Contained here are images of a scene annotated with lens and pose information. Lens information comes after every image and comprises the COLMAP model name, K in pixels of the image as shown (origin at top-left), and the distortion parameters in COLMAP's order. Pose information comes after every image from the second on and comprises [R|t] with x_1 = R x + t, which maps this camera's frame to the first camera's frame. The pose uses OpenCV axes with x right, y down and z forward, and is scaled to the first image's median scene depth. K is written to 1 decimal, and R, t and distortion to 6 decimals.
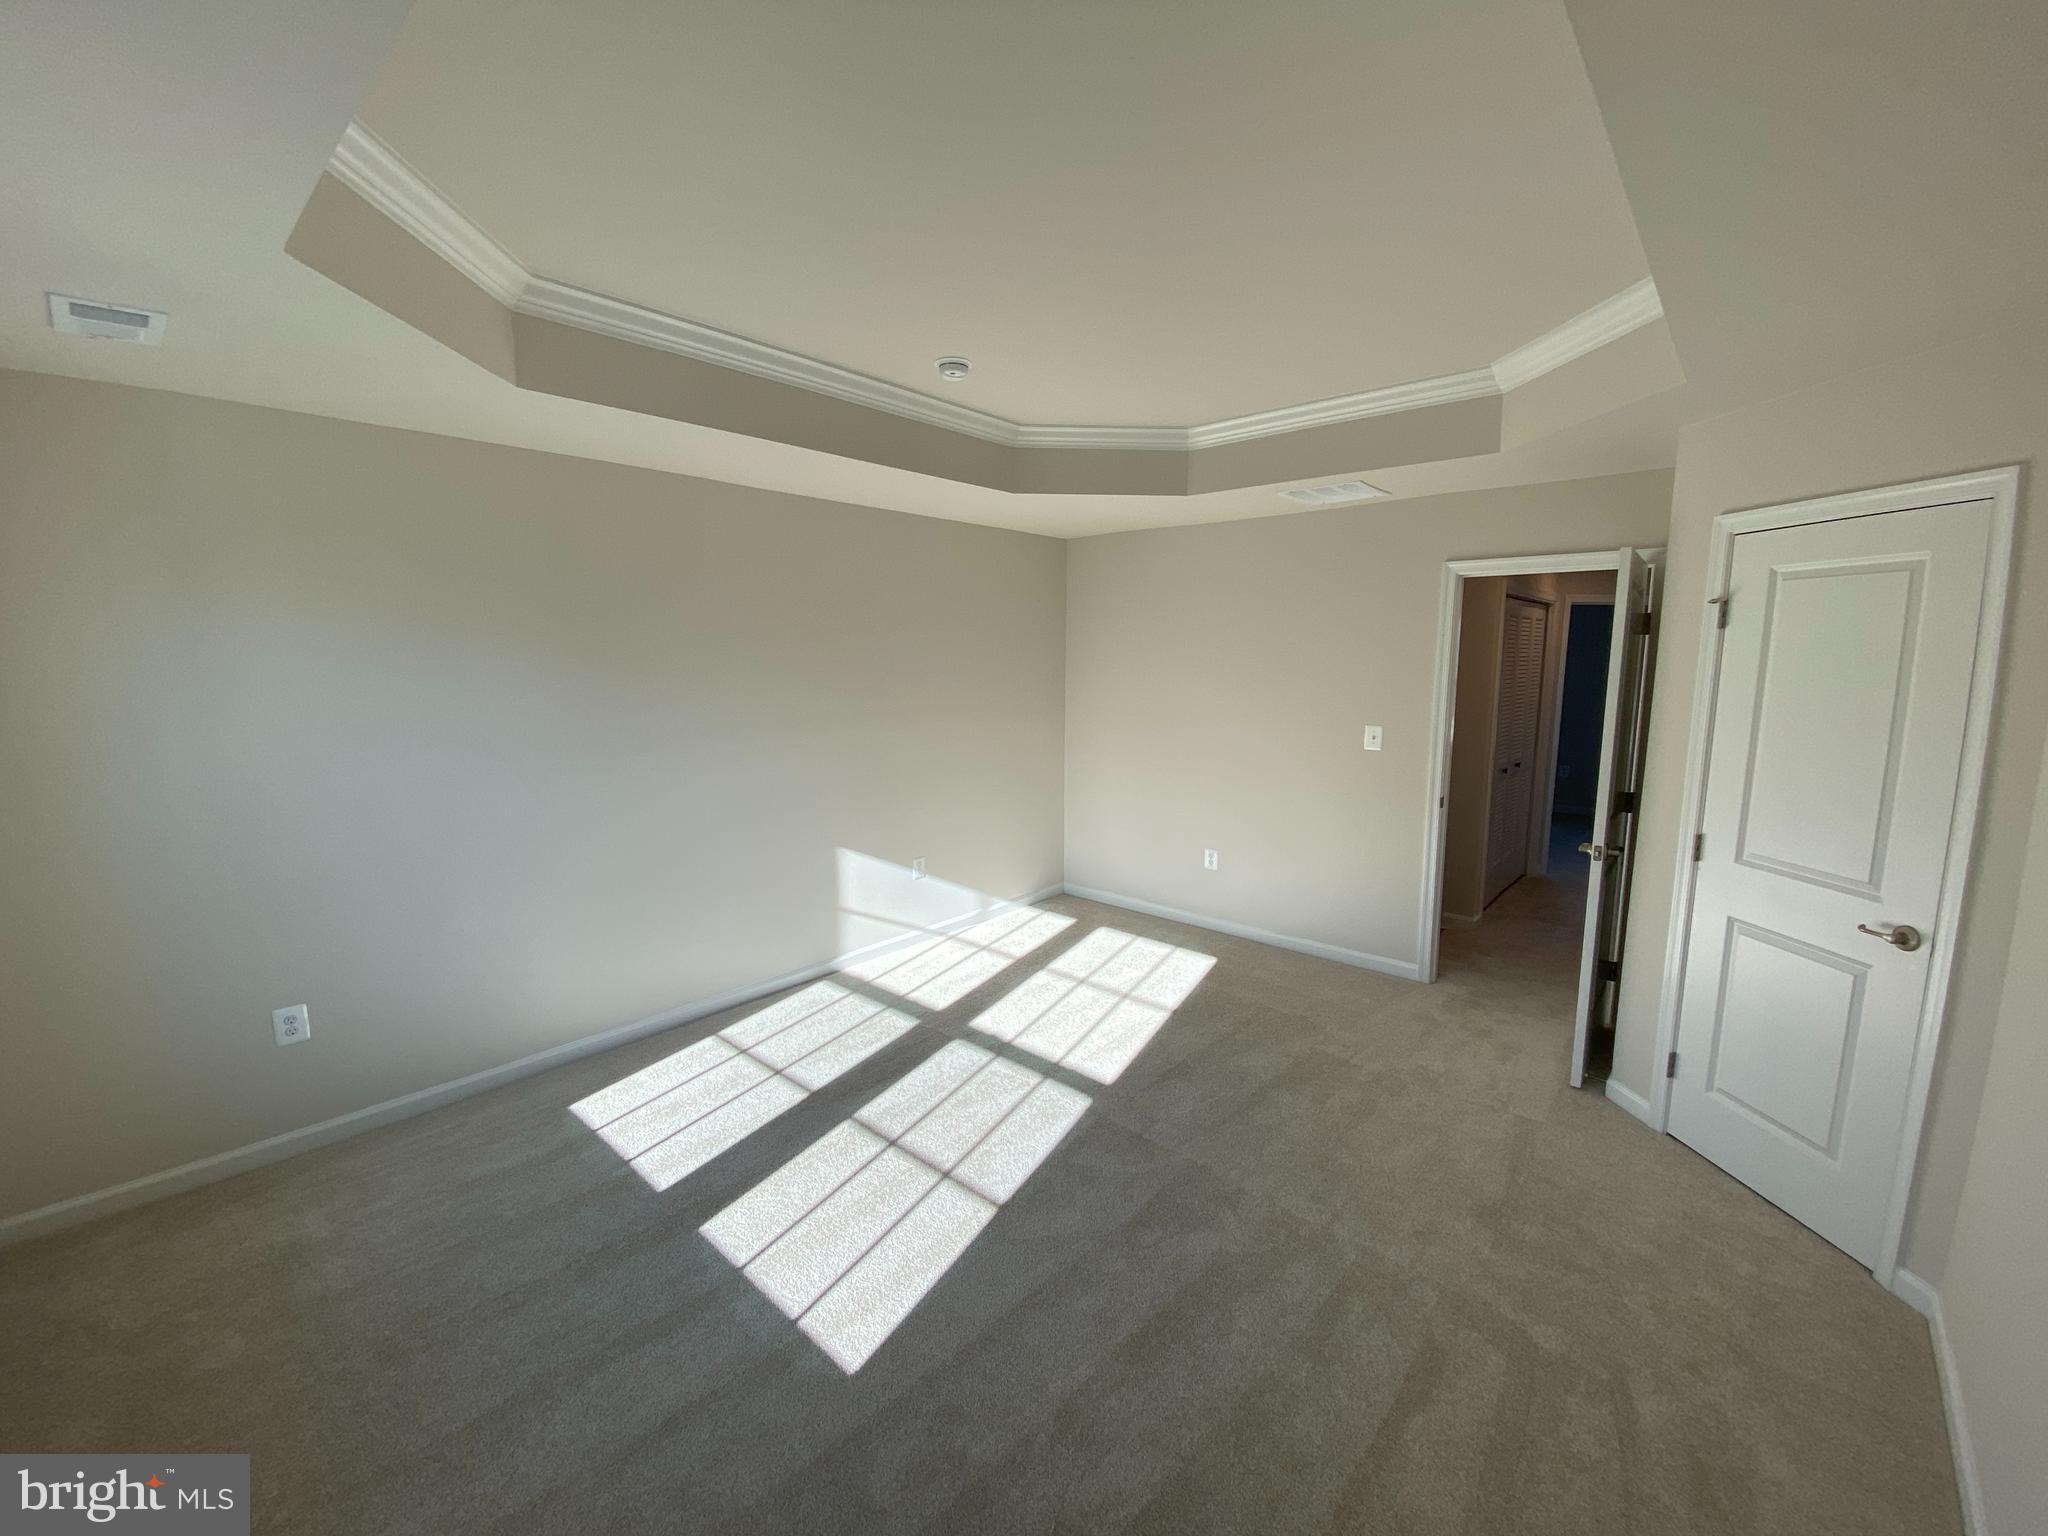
lens RADIAL K [[822.0, 0, 1026.9], [0, 822.0, 765.1], [0, 0, 1]] dist [0.002198, -0.016847]
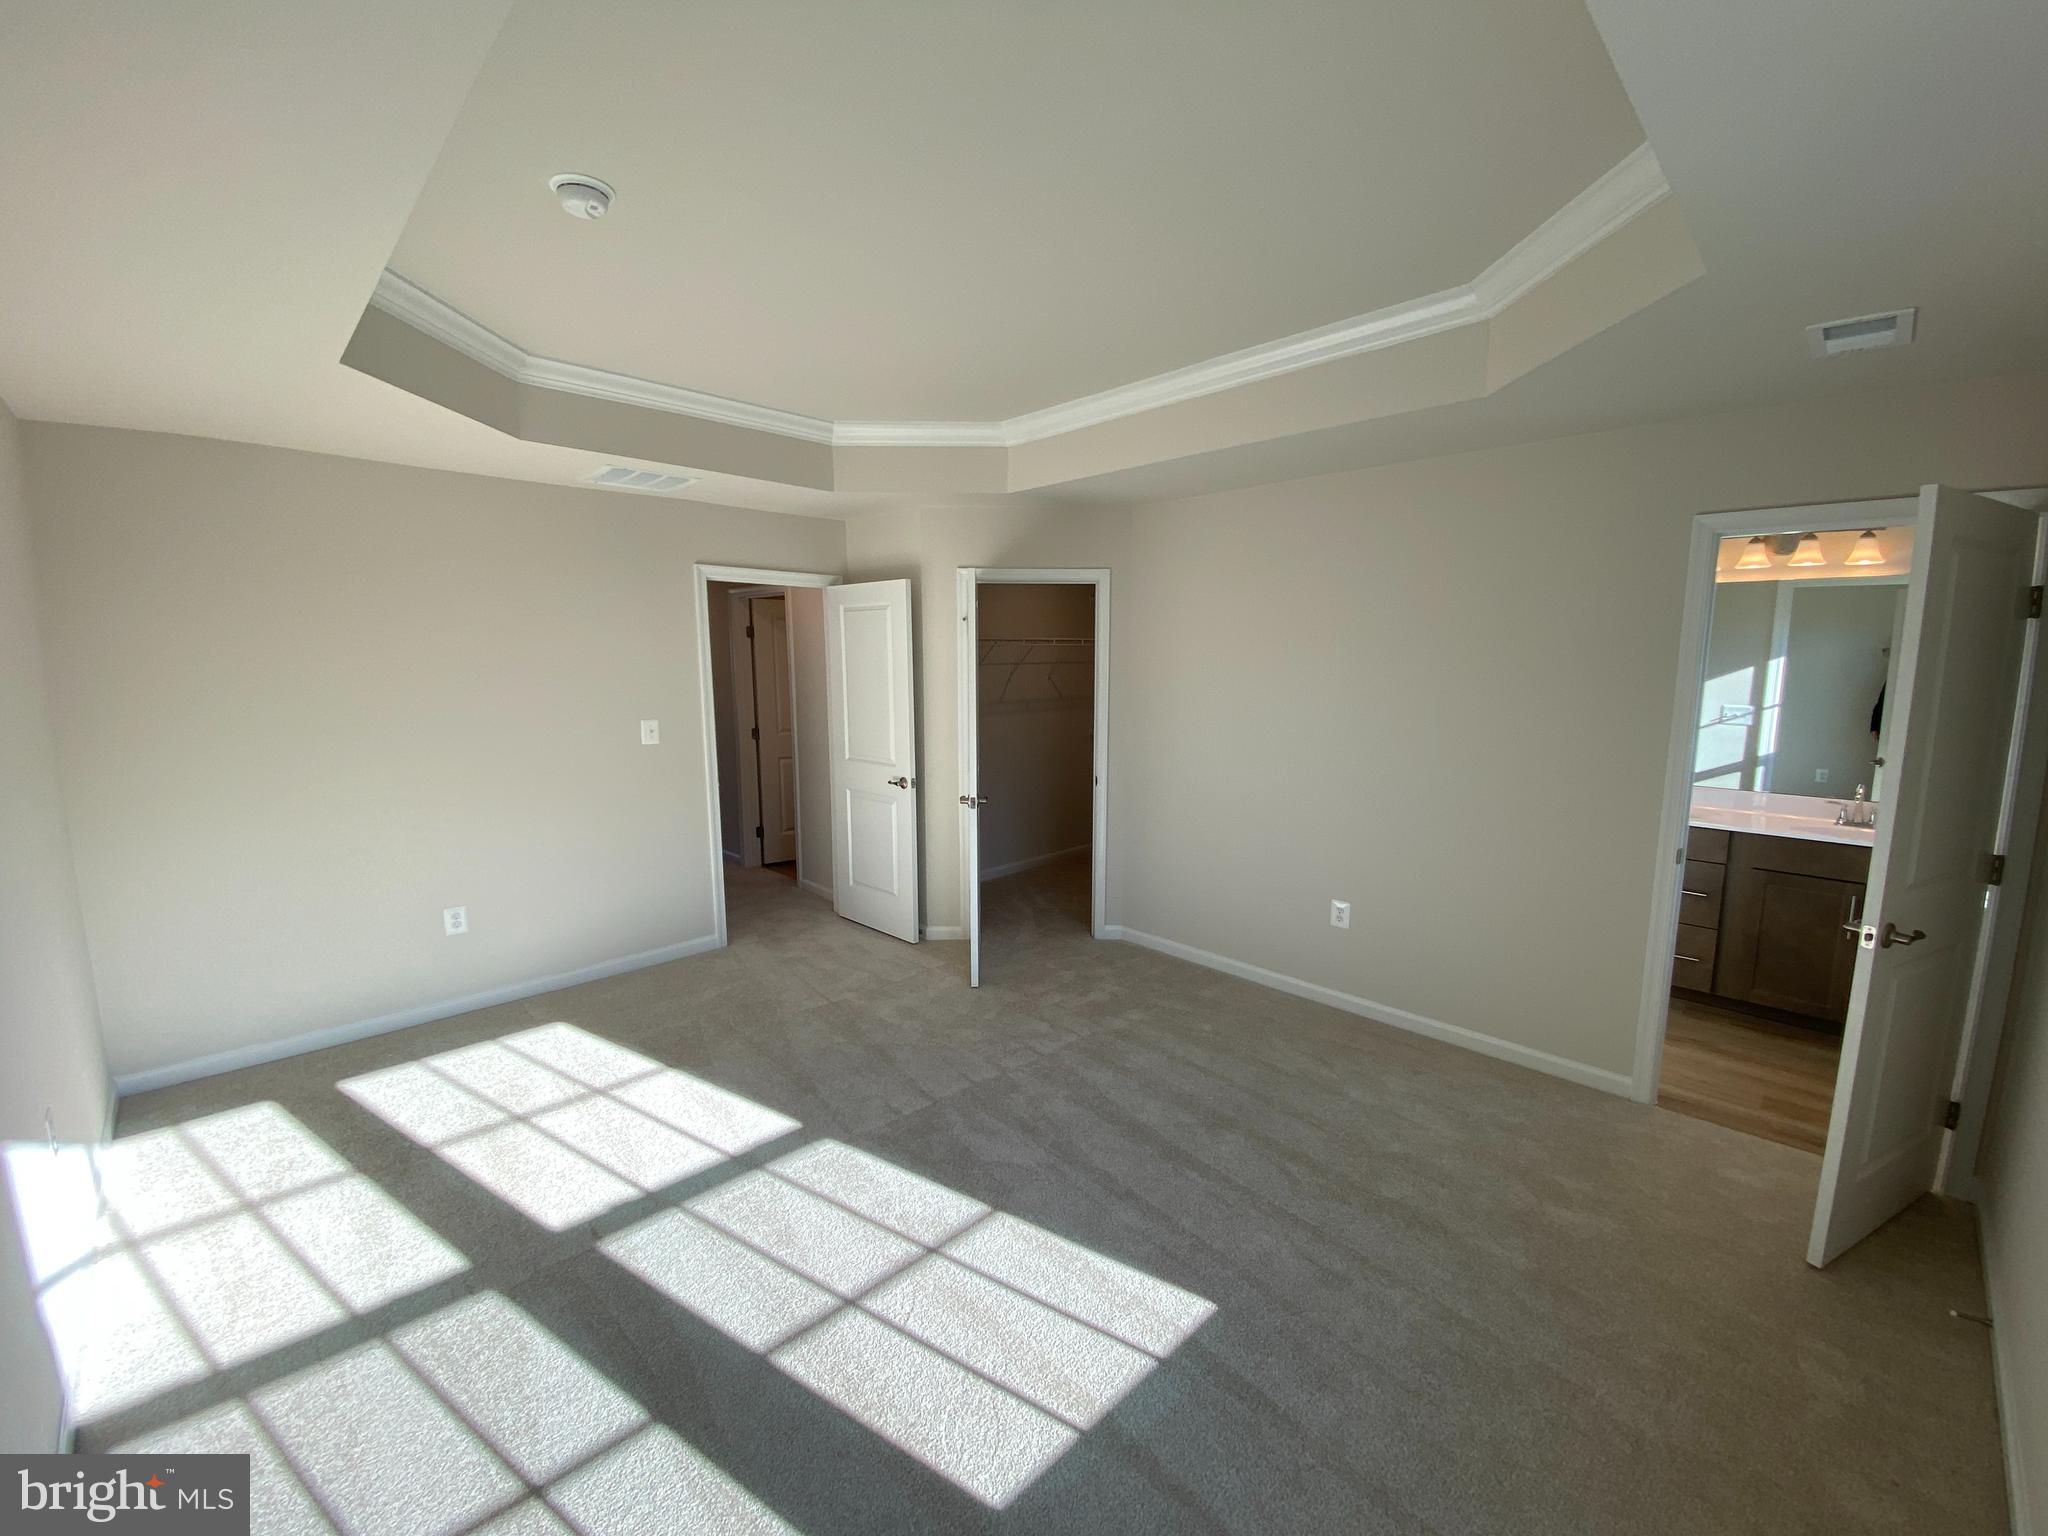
lens RADIAL K [[822.0, 0, 1026.9], [0, 822.0, 765.1], [0, 0, 1]] dist [0.002198, -0.016847]
pose [[0.054902, -0.135444, 0.989263, -0.605196], [0.128311, 0.983500, 0.127534, -0.069084], [-0.990213, 0.119931, 0.071375, 0.537791]]
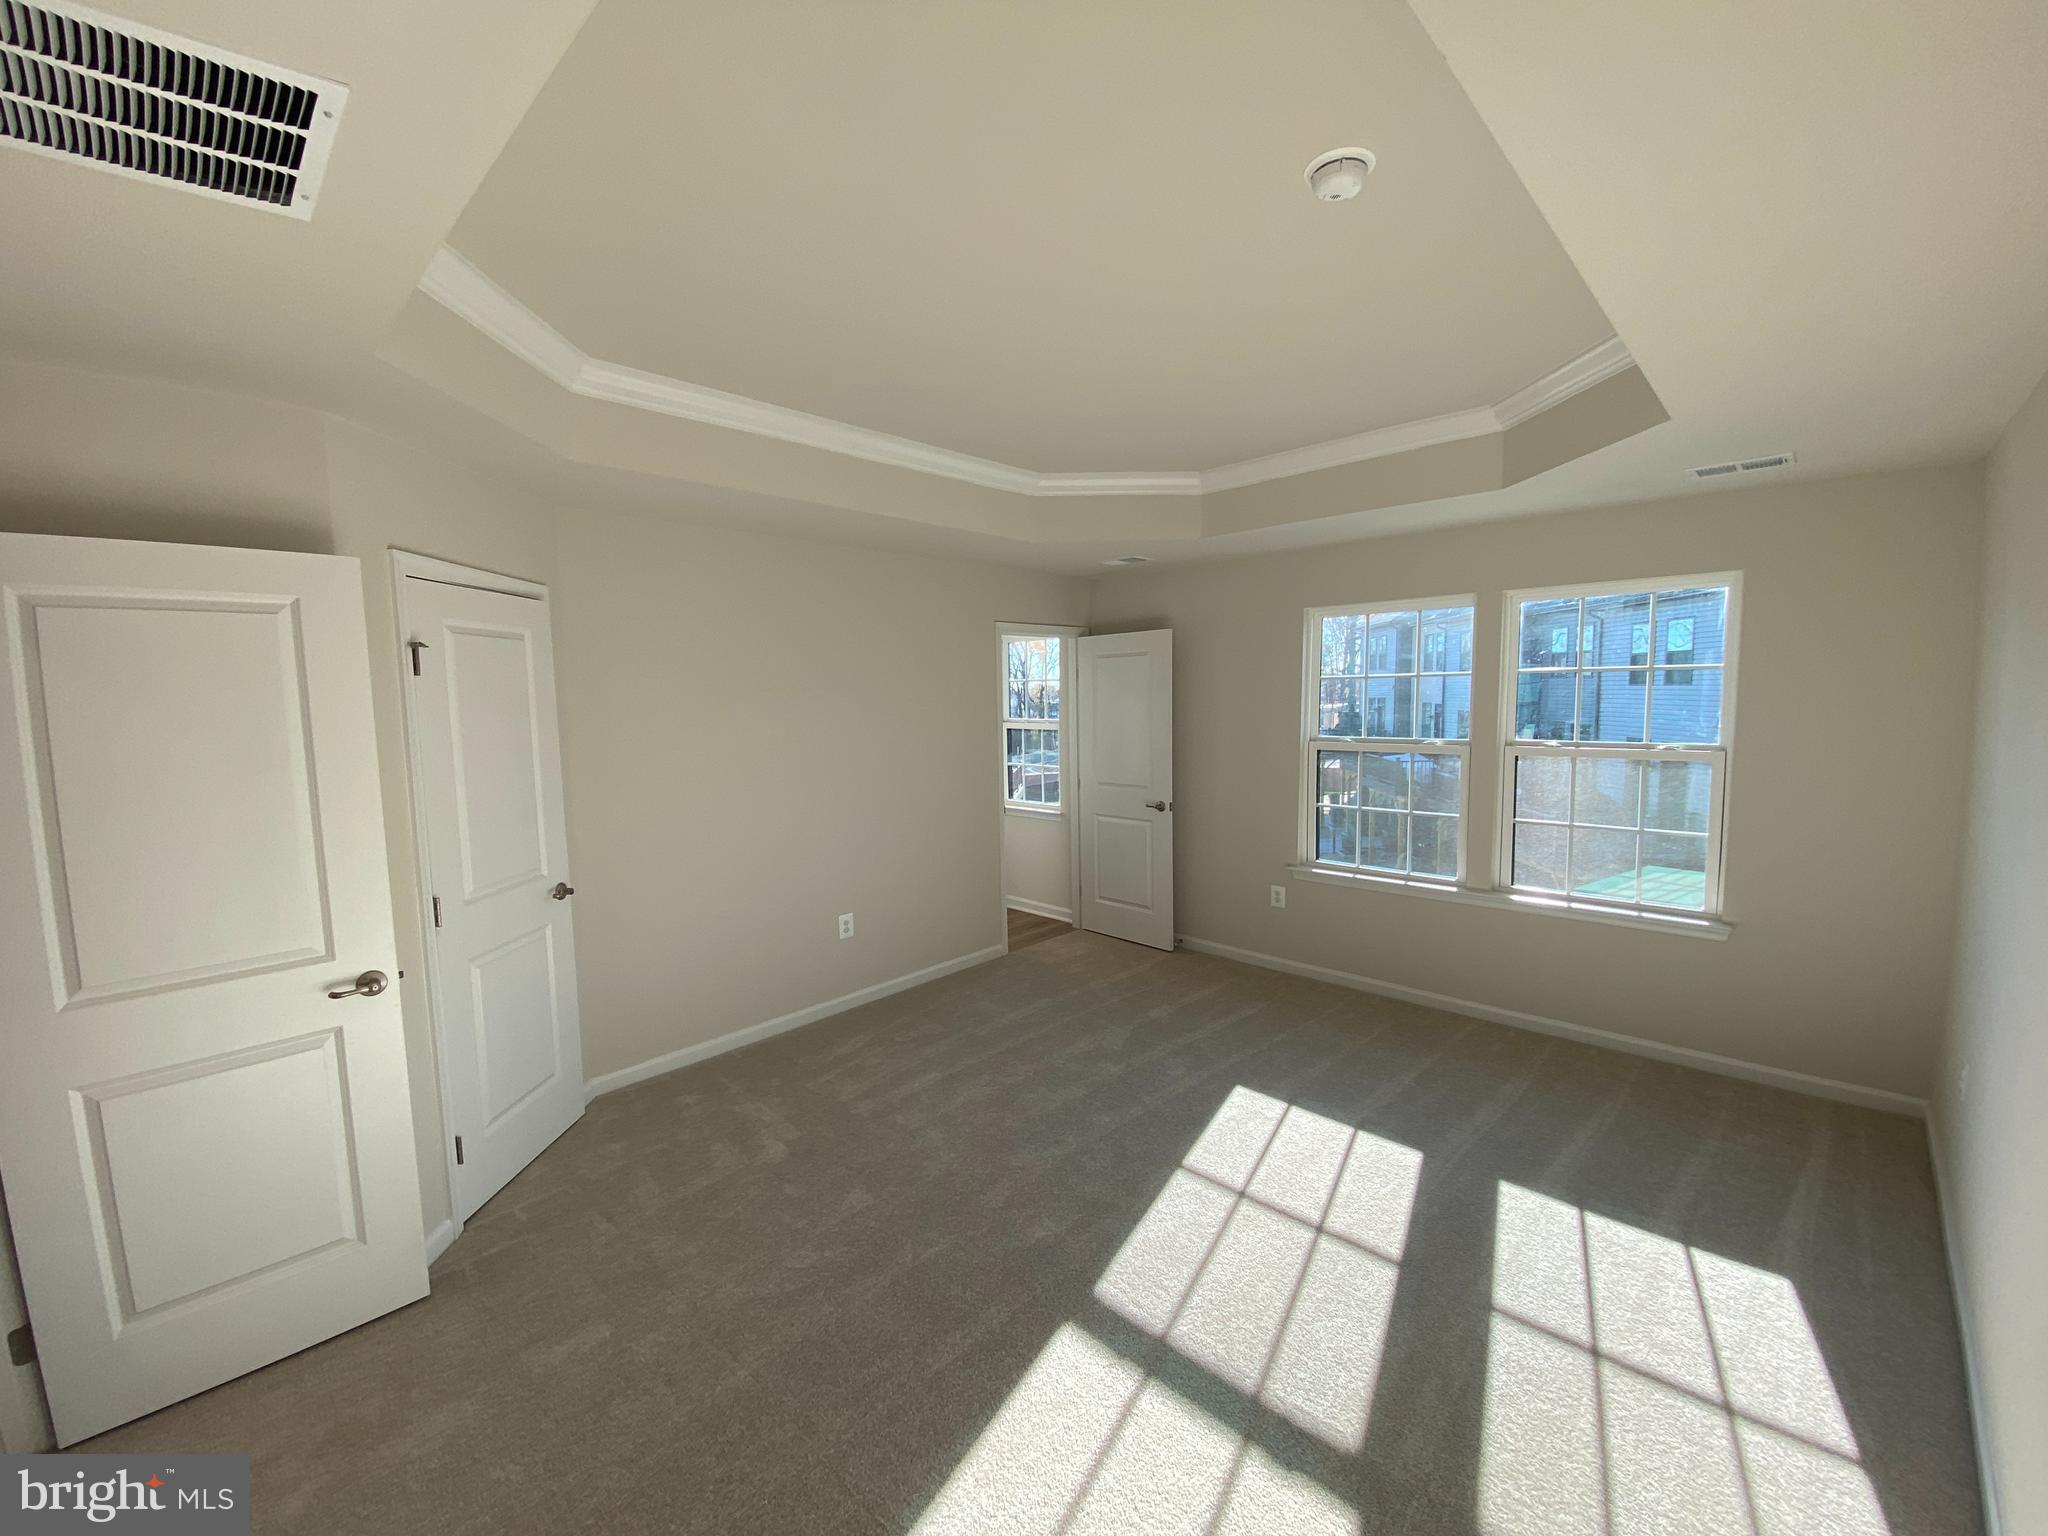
lens RADIAL K [[853.7, 0, 1024.5], [0, 853.7, 722.3], [0, 0, 1]] dist [0.001426, -0.011270]
pose [[-0.999105, 0.025639, 0.033657, 0.082856], [0.030924, 0.985422, 0.167292, -0.175477], [-0.028878, 0.168183, -0.985333, 1.341660]]
